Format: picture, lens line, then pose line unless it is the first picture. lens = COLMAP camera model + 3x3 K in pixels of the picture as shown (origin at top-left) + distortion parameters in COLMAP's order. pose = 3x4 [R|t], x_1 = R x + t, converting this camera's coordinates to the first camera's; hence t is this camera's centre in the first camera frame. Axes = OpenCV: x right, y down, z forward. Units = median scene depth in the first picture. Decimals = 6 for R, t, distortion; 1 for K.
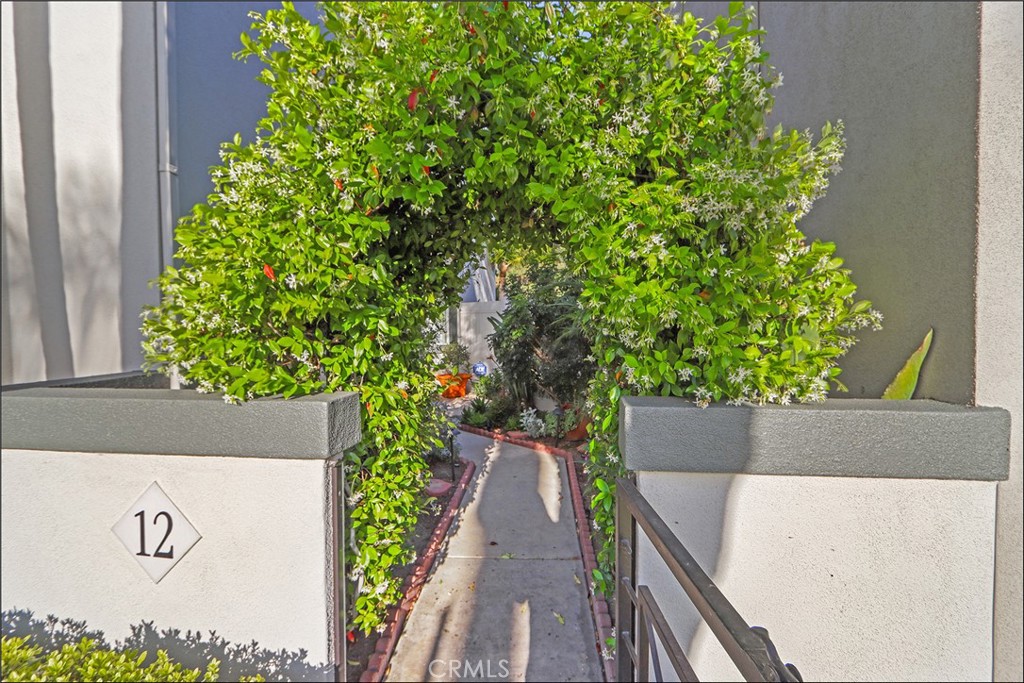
lens RADIAL K [[472.5, 0, 512.0], [0, 472.5, 341.5], [0, 0, 1]] dist [-0.013461, -0.000216]
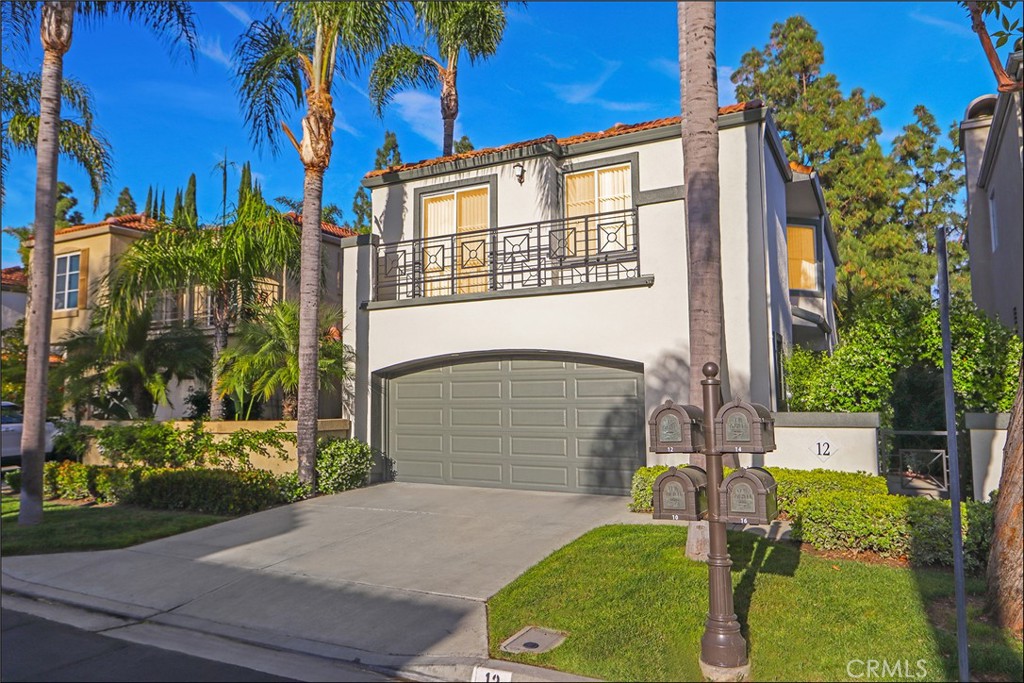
lens RADIAL K [[686.4, 0, 508.6], [0, 686.4, 336.0], [0, 0, 1]] dist [0.001763, 0.001479]
pose [[0.911716, -0.040658, -0.408805, -0.236262], [-0.009063, 0.992858, -0.118958, 0.056884], [0.410722, 0.112161, 0.904836, -1.592834]]
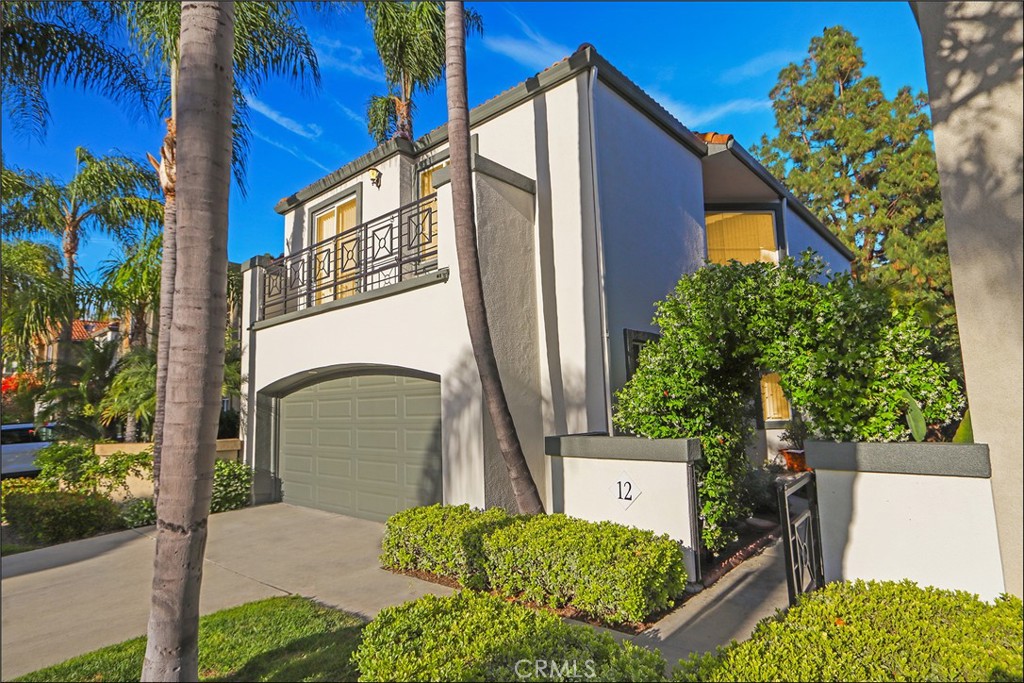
lens RADIAL K [[552.5, 0, 513.9], [0, 552.5, 343.2], [0, 0, 1]] dist [-0.005265, -0.001609]
pose [[0.794989, -0.087521, -0.600278, 0.215954], [0.005264, 0.990496, -0.137444, 0.003686], [0.606602, 0.106106, 0.787893, -0.605848]]
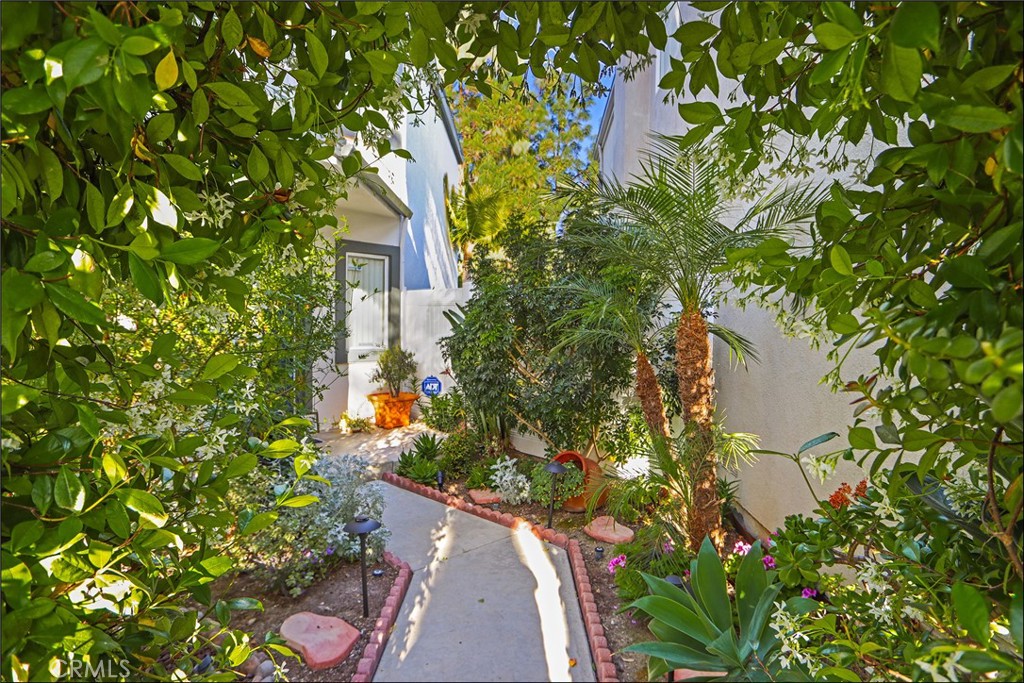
lens RADIAL K [[552.5, 0, 513.9], [0, 552.5, 343.2], [0, 0, 1]] dist [-0.005265, -0.001609]
pose [[0.997666, 0.018003, 0.065867, -0.003446], [-0.018044, 0.999837, 0.000021, -0.011116], [-0.065856, -0.001209, 0.997828, 0.312182]]
